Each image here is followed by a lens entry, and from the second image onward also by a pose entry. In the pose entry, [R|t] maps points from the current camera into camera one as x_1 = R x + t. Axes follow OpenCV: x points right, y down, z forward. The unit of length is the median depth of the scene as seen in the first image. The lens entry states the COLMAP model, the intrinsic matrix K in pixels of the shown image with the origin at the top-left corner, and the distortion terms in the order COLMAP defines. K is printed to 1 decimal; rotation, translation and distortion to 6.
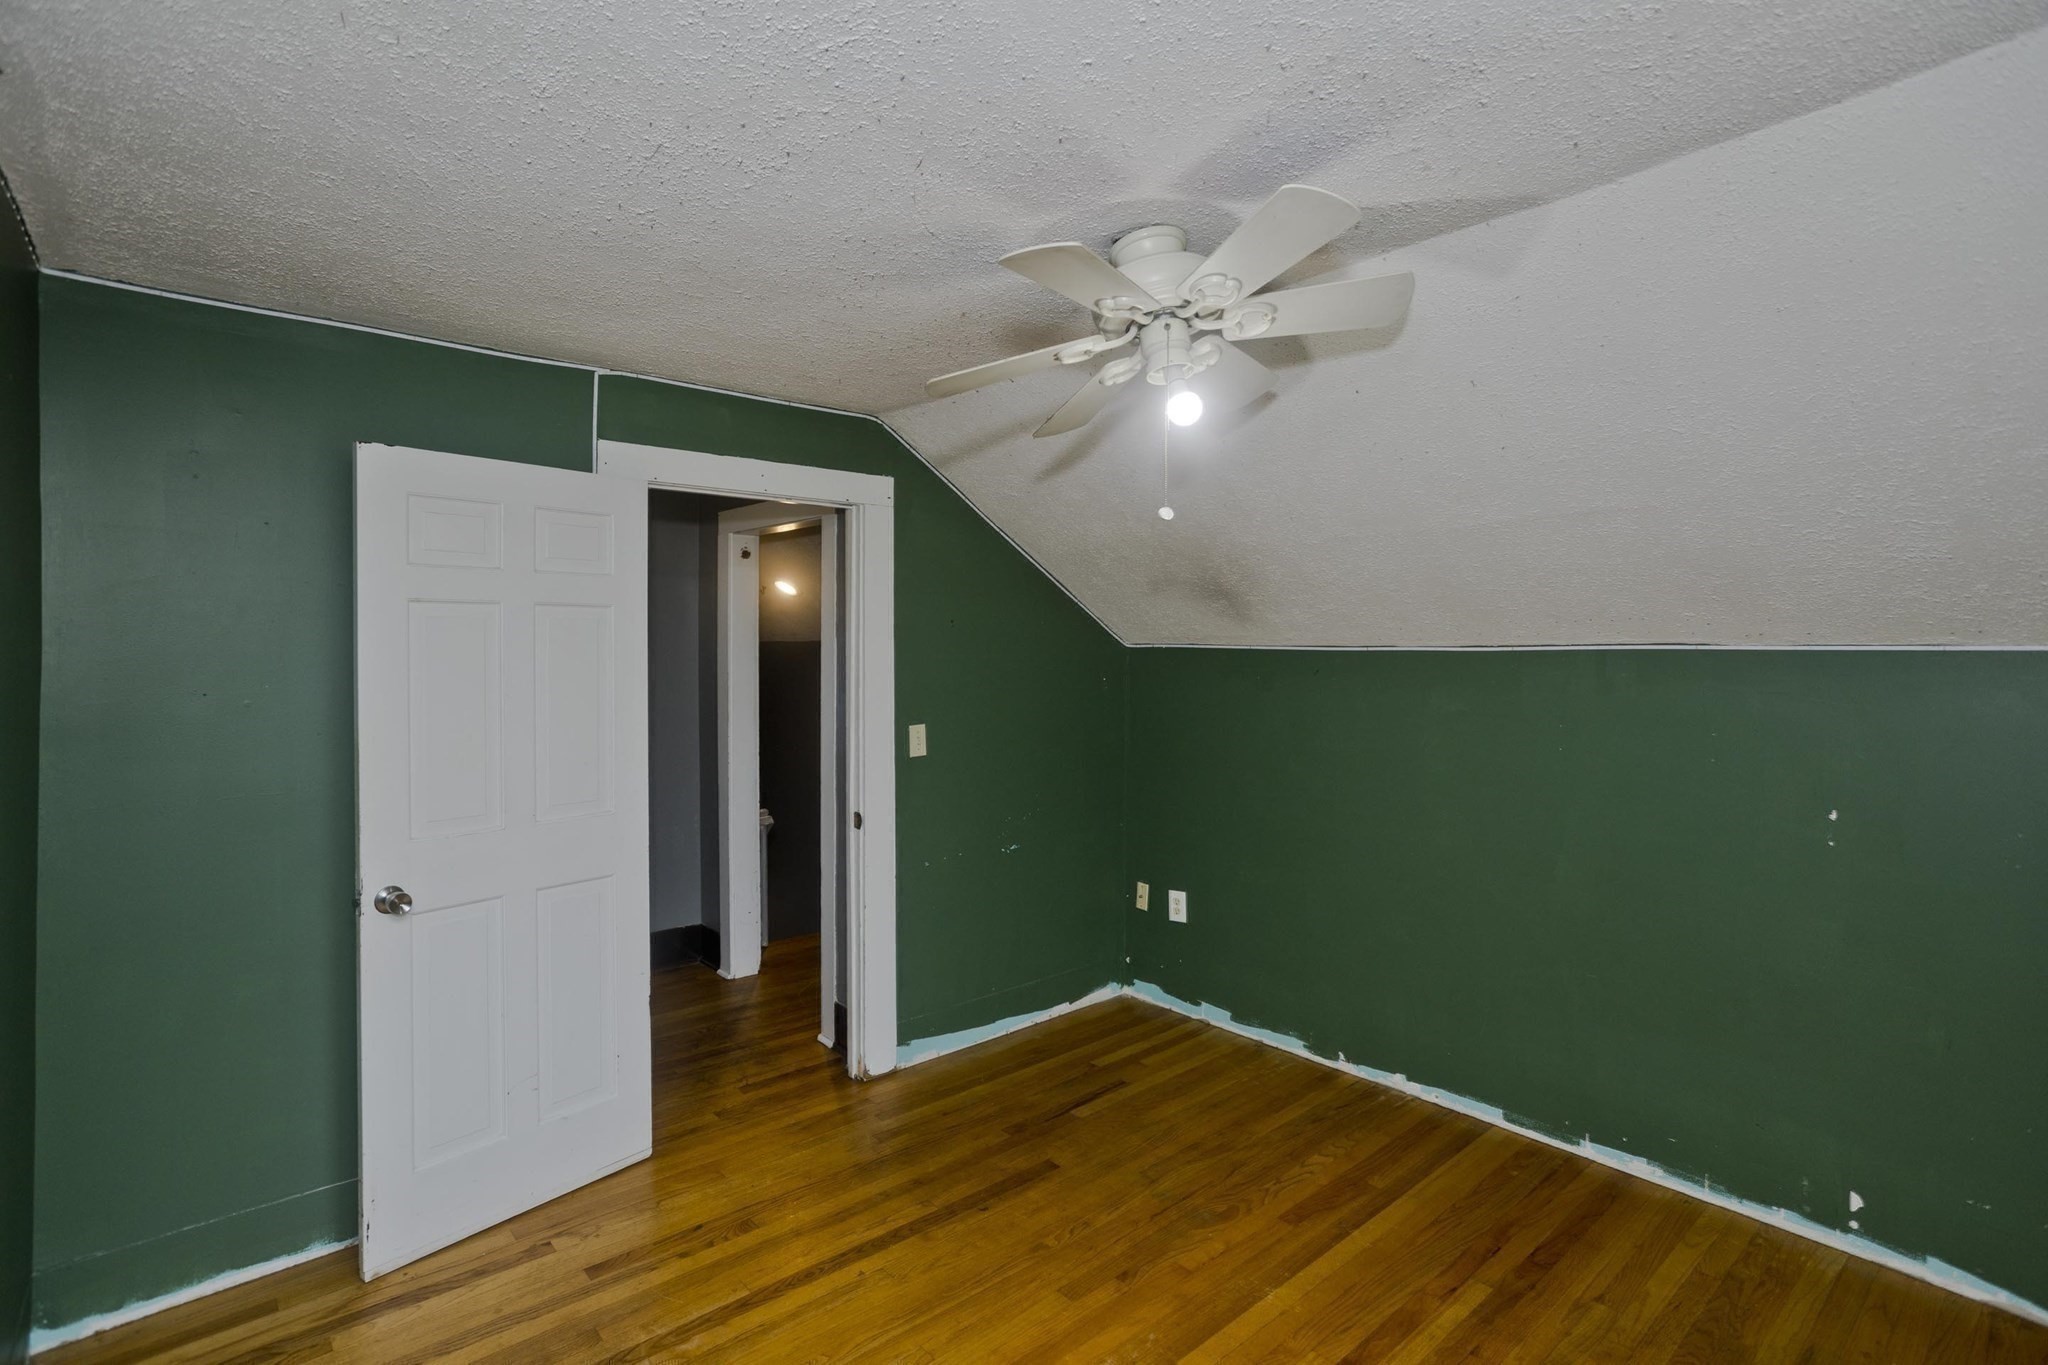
lens RADIAL K [[1006.1, 0, 1015.0], [0, 1006.1, 653.4], [0, 0, 1]] dist [-0.034151, 0.021106]
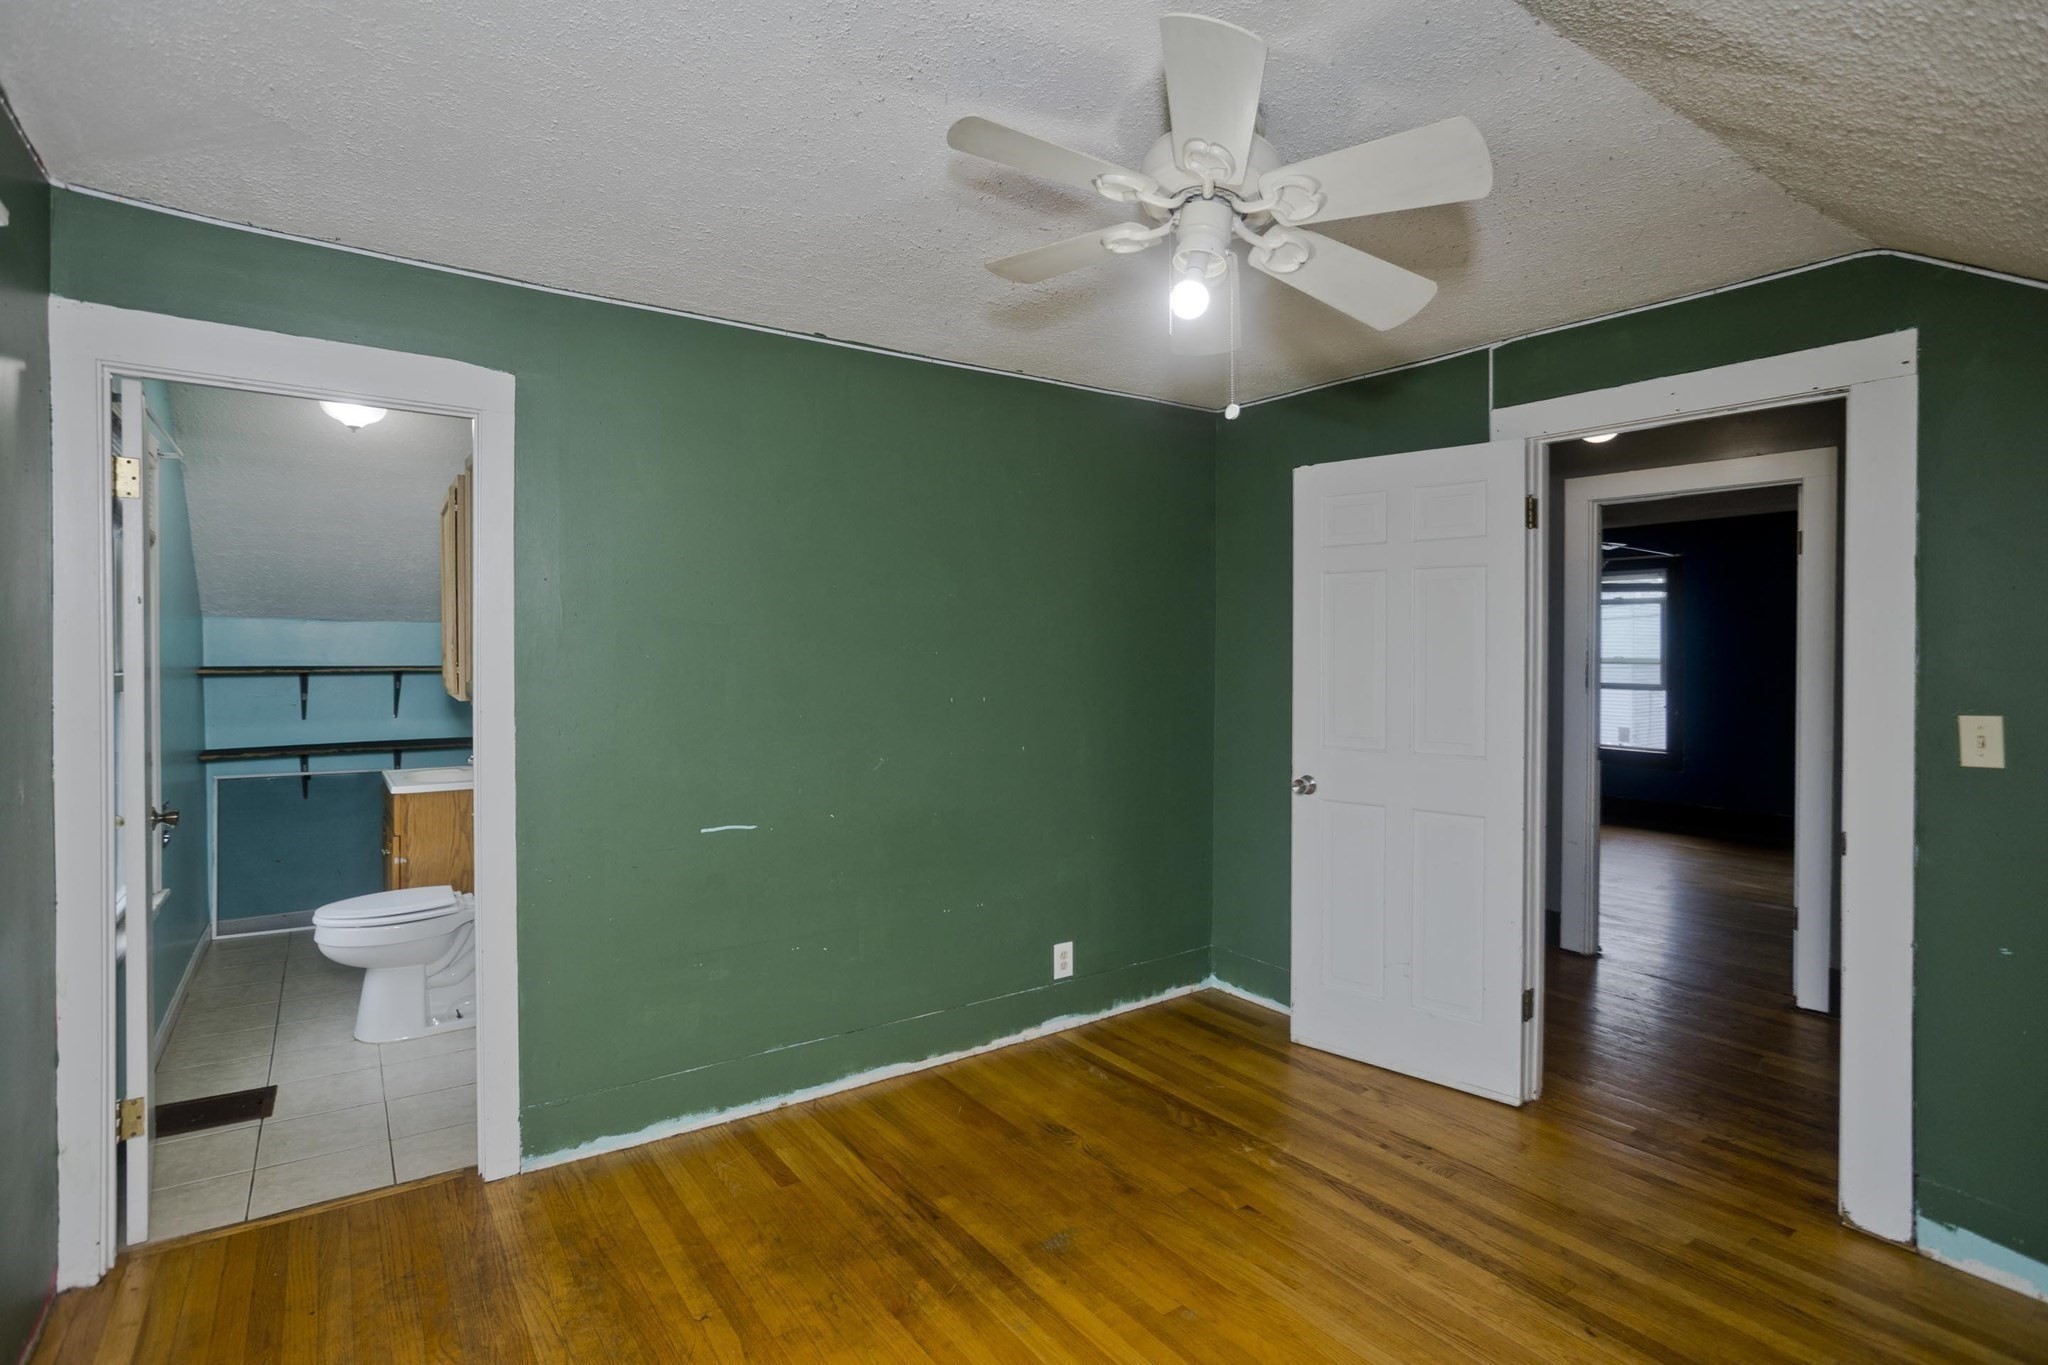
lens RADIAL K [[1006.1, 0, 1028.6], [0, 1006.1, 662.3], [0, 0, 1]] dist [-0.034151, 0.021106]
pose [[-0.083715, 0.010692, -0.996432, 0.755722], [-0.016824, 0.999785, 0.012141, 0.056412], [0.996348, 0.017780, -0.083517, 0.651545]]
